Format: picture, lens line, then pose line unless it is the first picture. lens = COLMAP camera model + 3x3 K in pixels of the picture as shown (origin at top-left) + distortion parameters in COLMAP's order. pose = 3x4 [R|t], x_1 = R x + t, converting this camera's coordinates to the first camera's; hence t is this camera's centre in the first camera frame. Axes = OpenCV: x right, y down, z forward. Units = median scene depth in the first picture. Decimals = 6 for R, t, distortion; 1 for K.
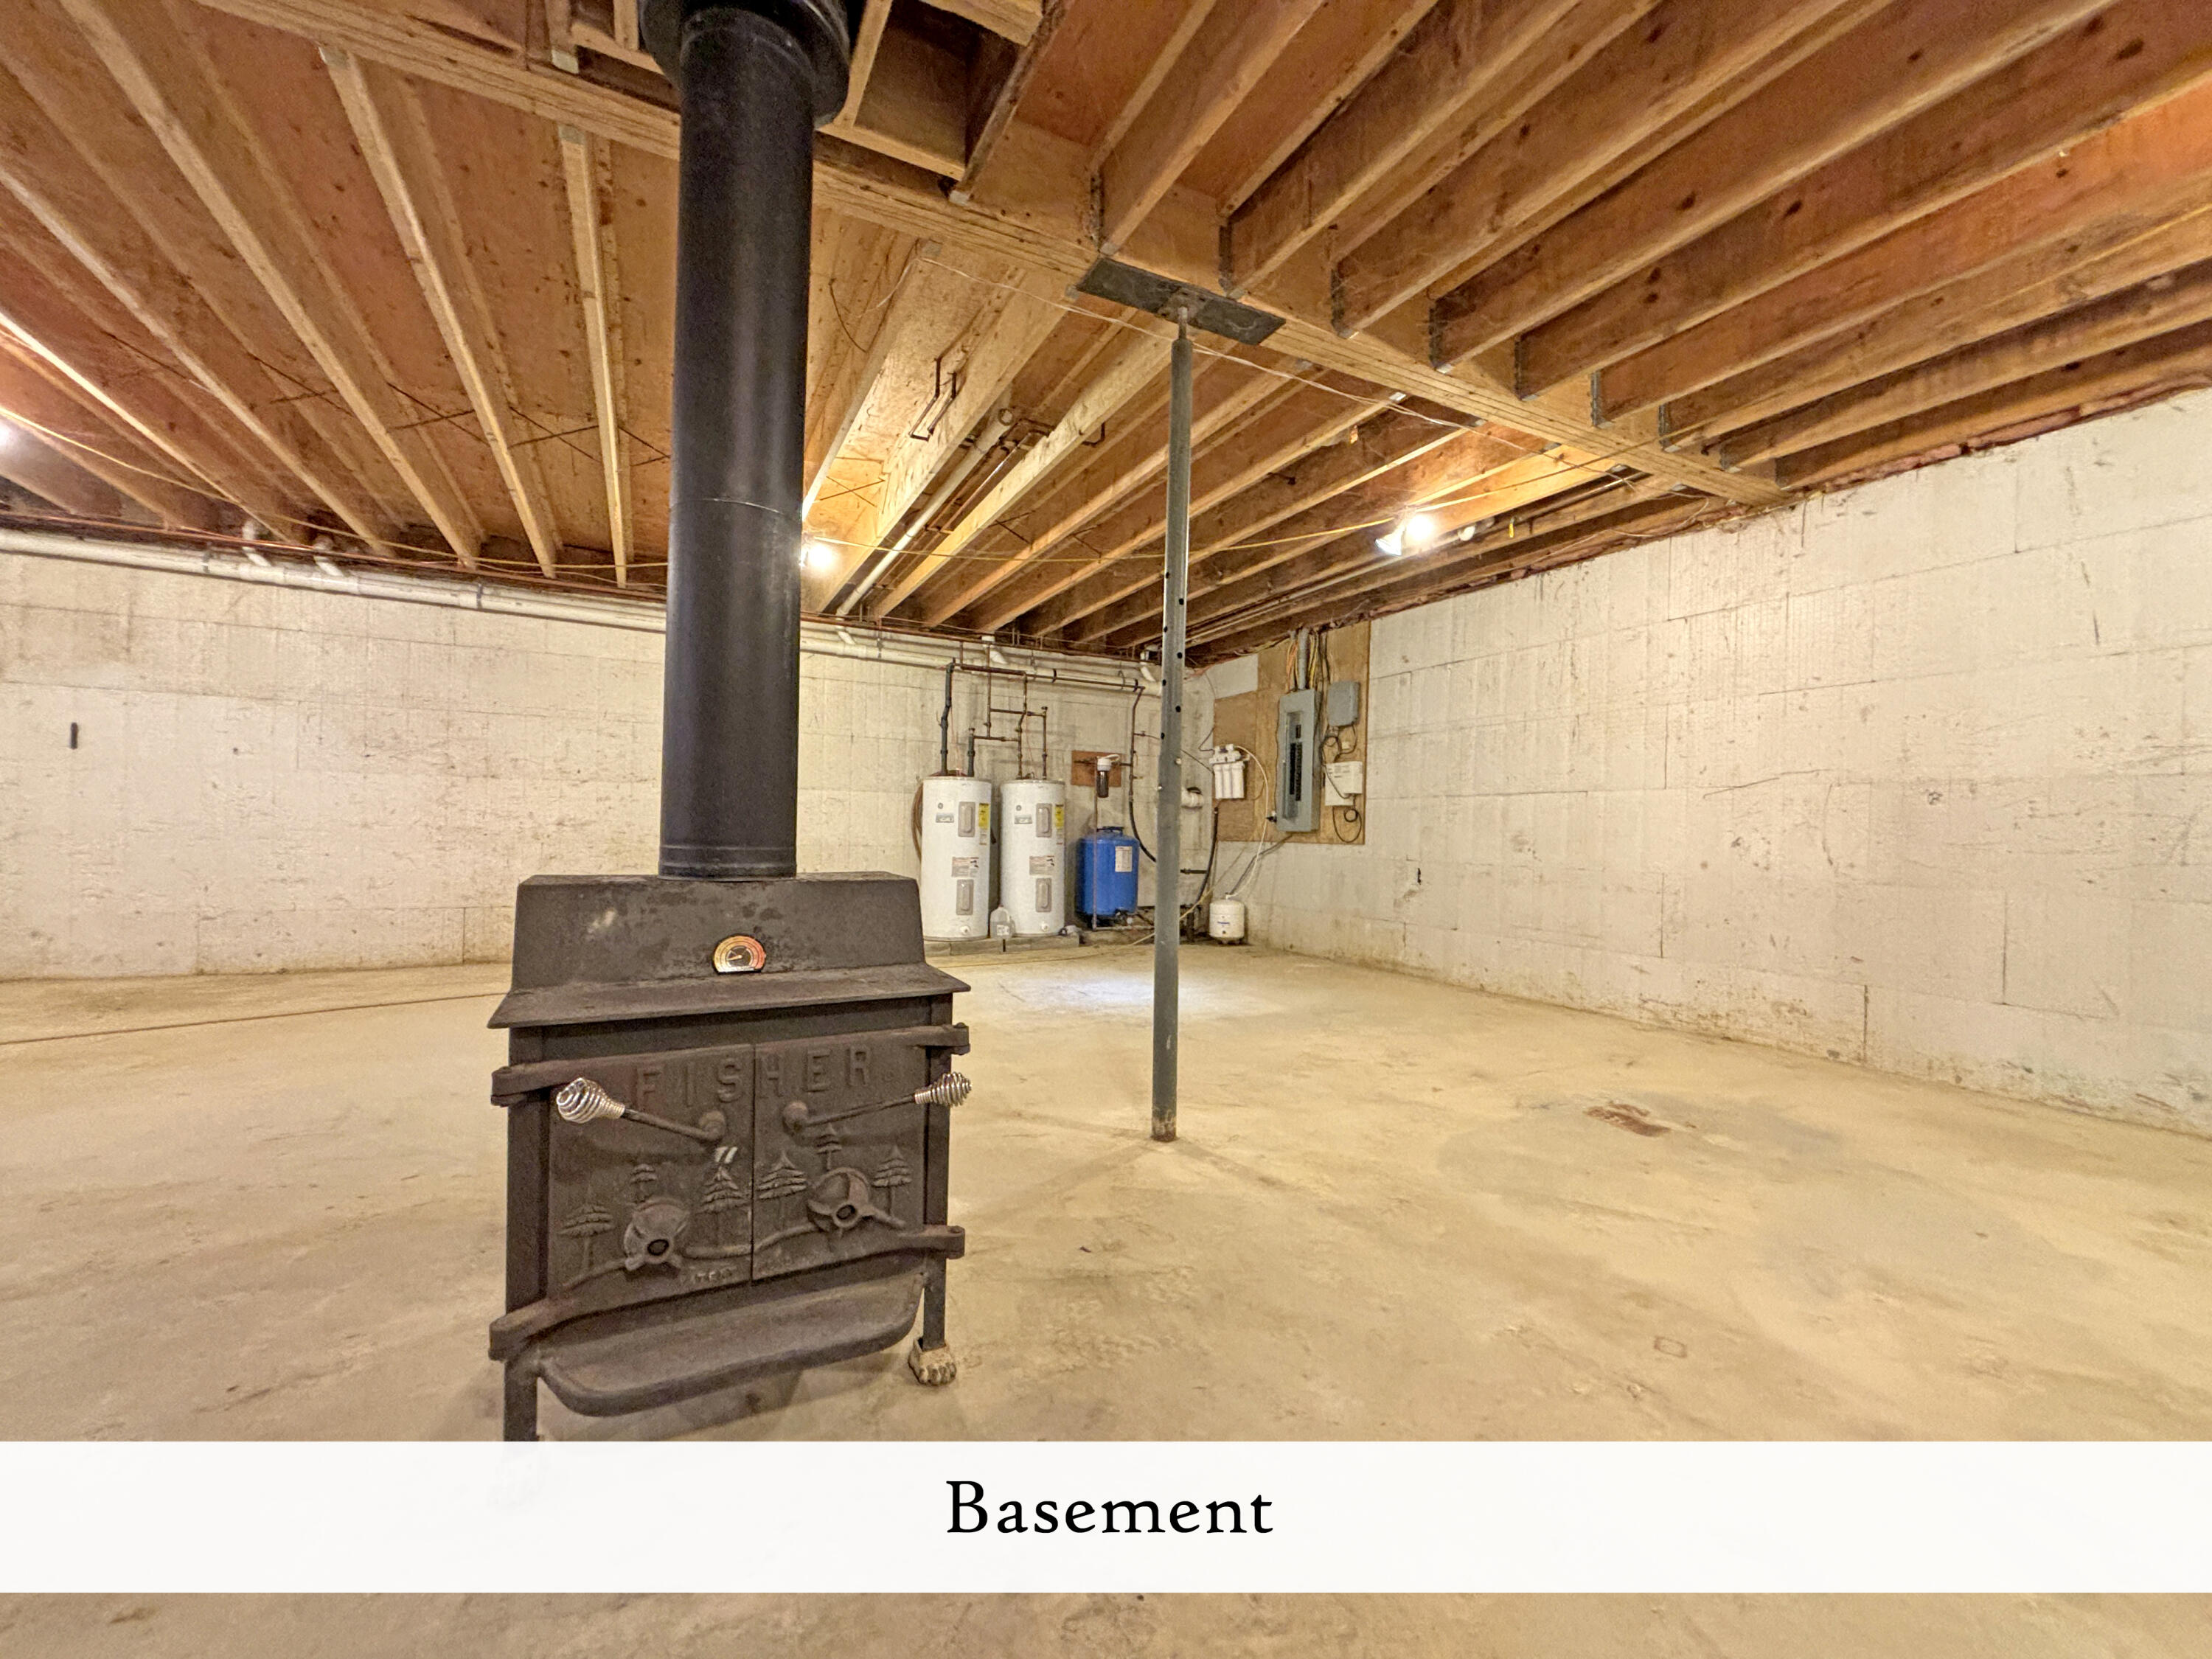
lens RADIAL K [[889.2, 0, 1105.7], [0, 889.2, 831.0], [0, 0, 1]] dist [0.003693, -0.002691]
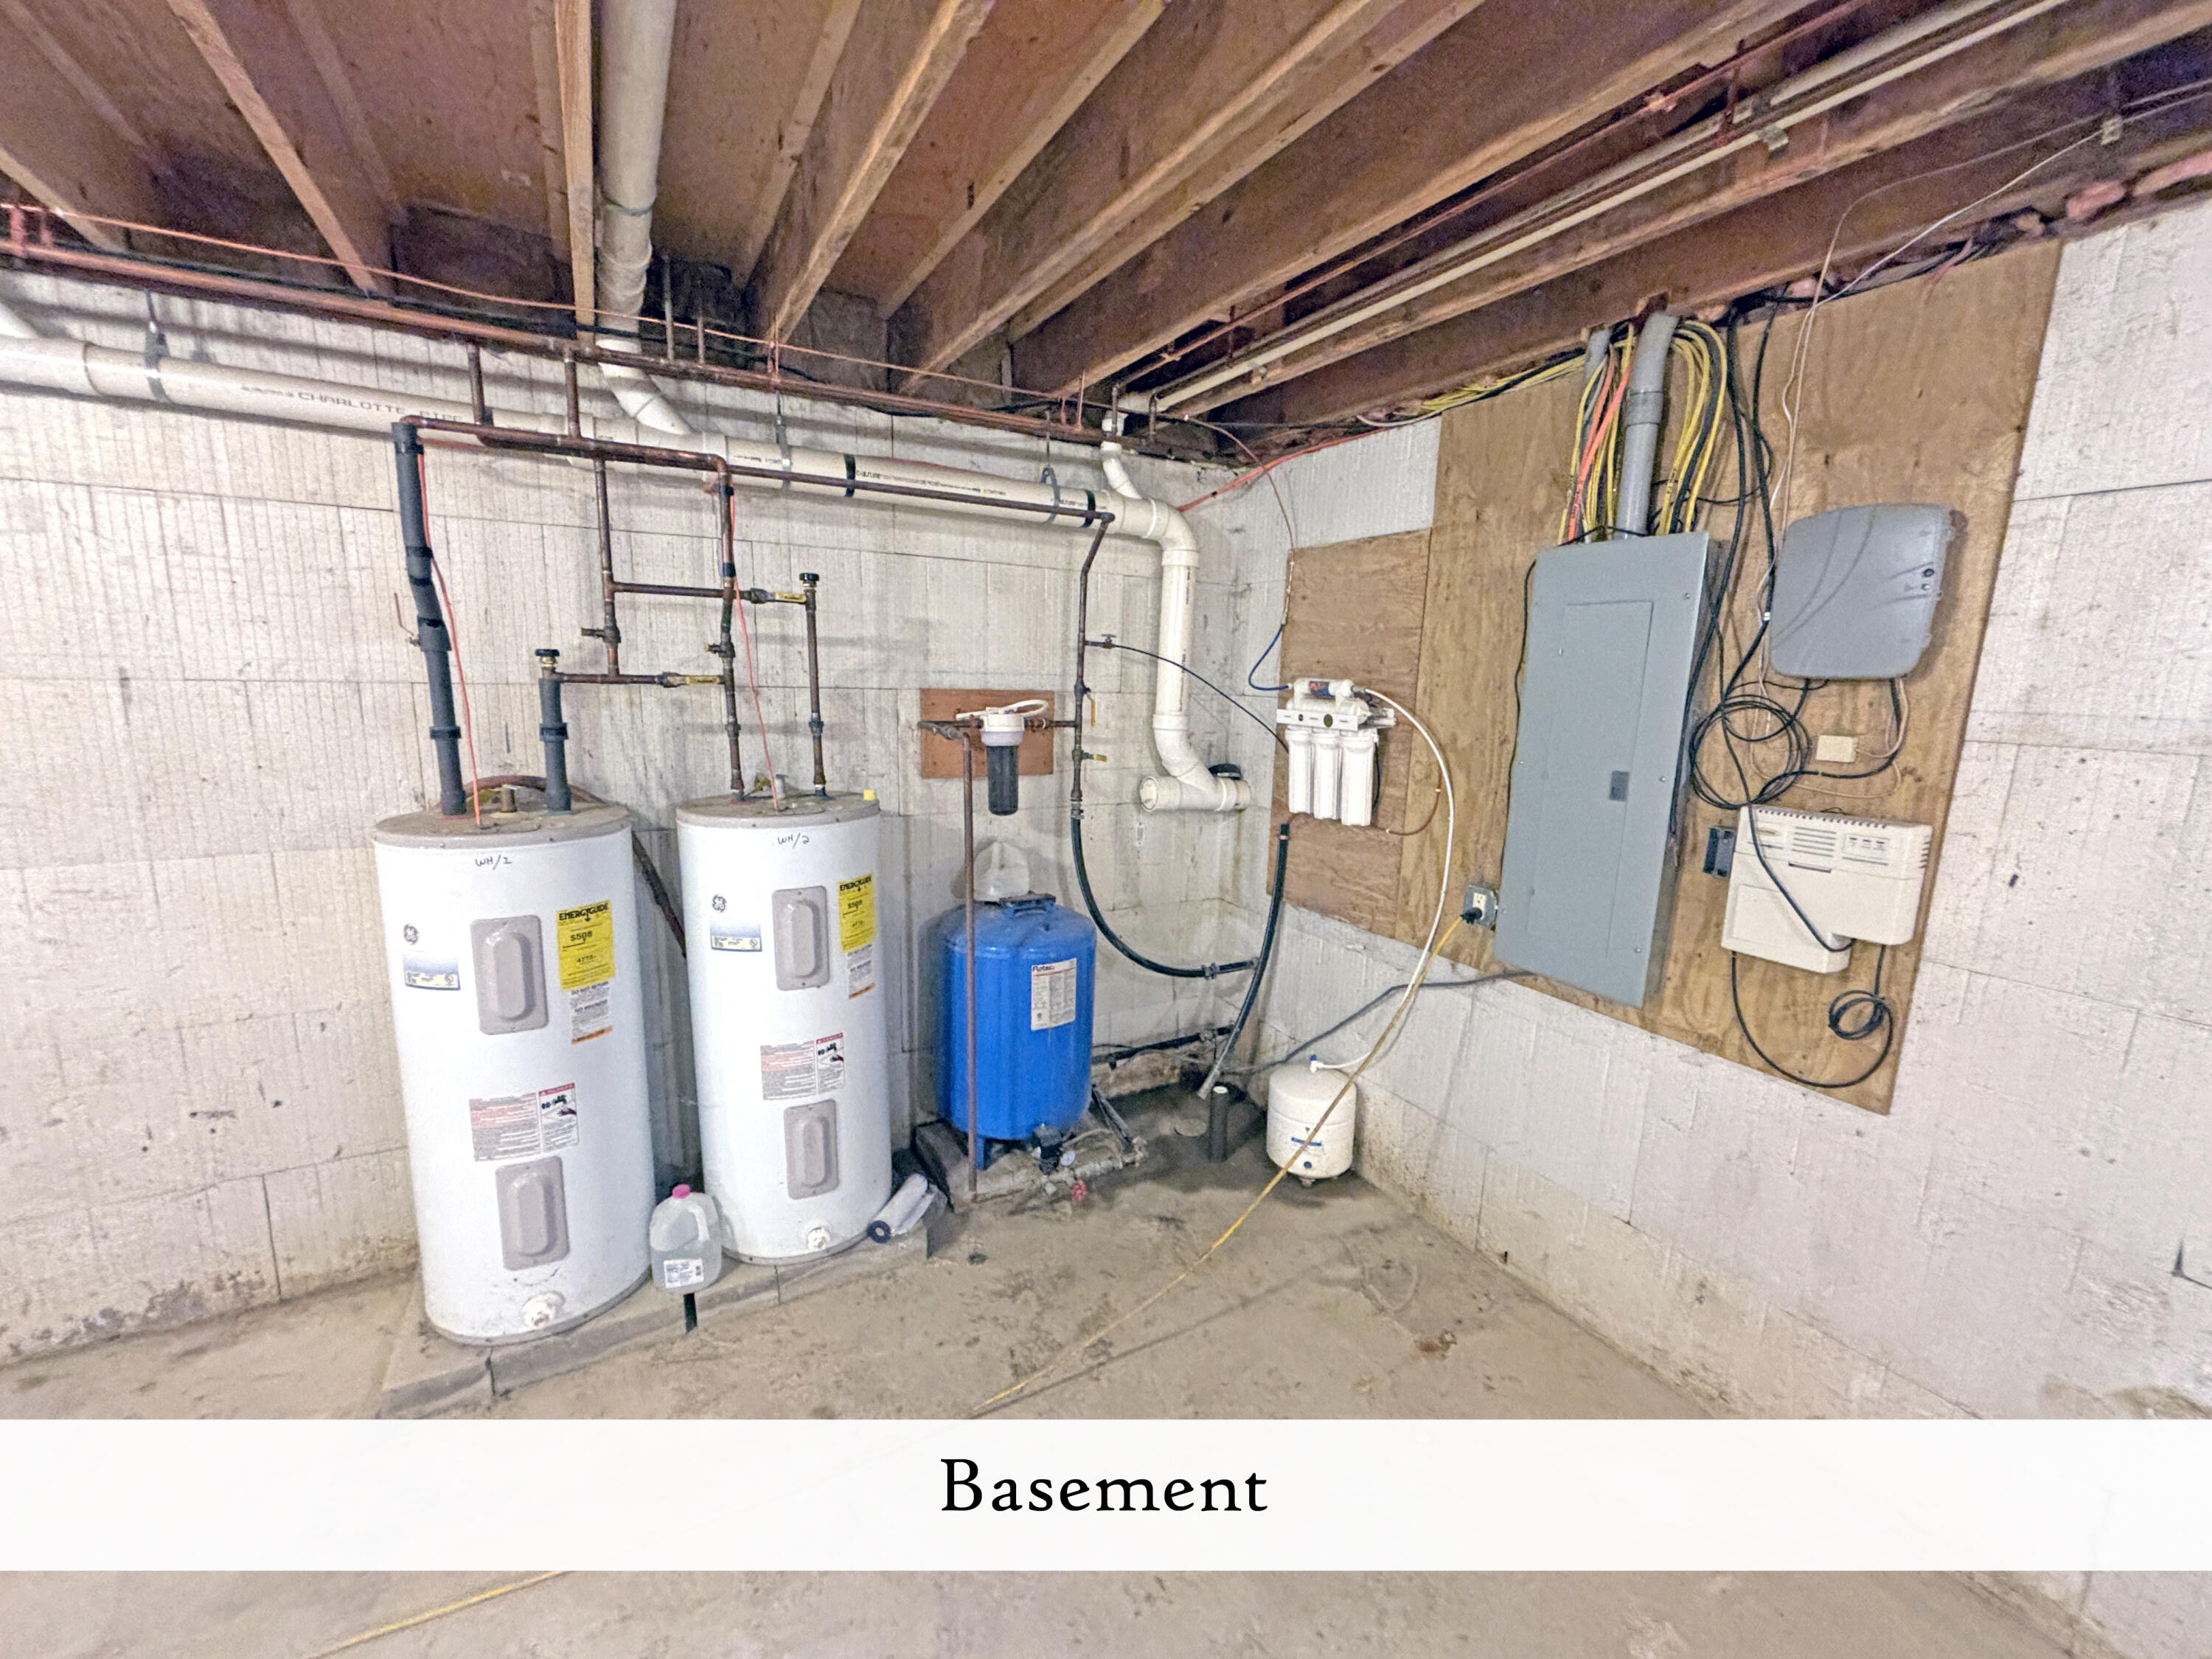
lens RADIAL K [[889.2, 0, 1109.4], [0, 889.2, 817.6], [0, 0, 1]] dist [0.003693, -0.002691]
pose [[0.999028, -0.000845, 0.044073, 0.027335], [-0.006800, 0.984894, 0.173027, -0.106792], [-0.043553, -0.173158, 0.983931, 0.642394]]
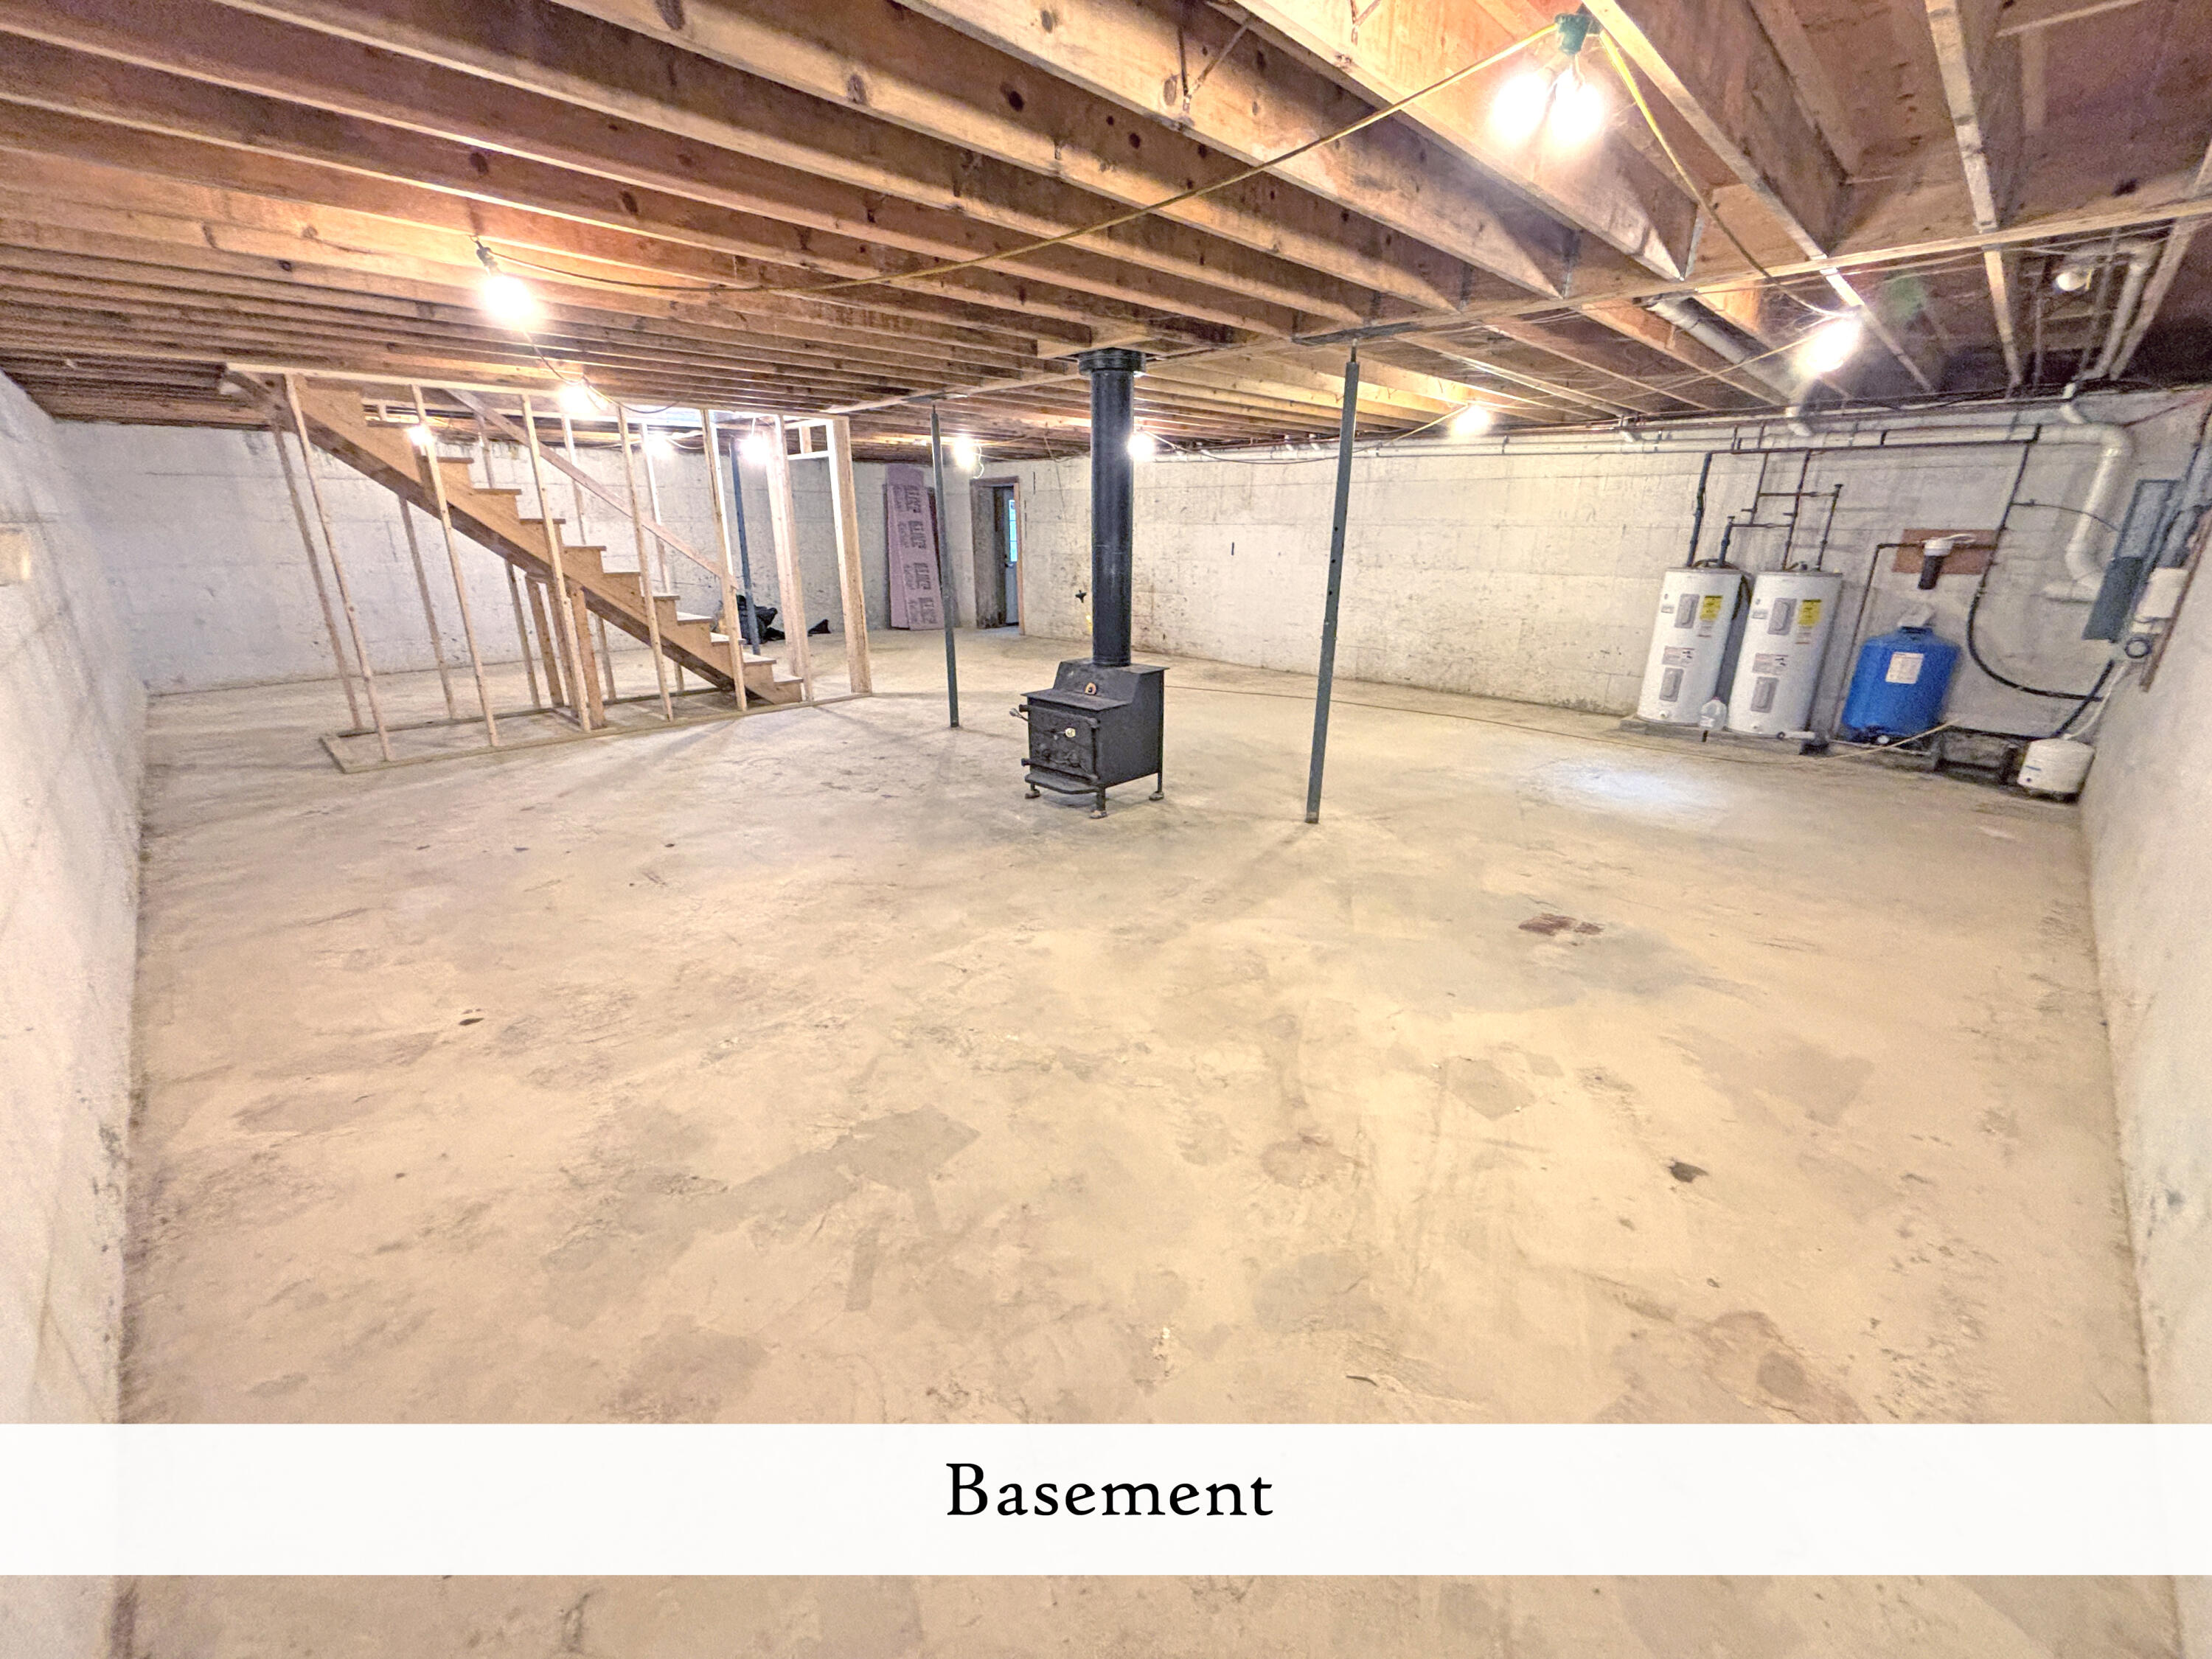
lens RADIAL K [[889.2, 0, 1087.7], [0, 889.2, 827.0], [0, 0, 1]] dist [0.003693, -0.002691]
pose [[0.295139, 0.291245, -0.909983, 0.609566], [0.001111, 0.952304, 0.305150, -0.083914], [0.955454, -0.091072, 0.280738, -0.001413]]
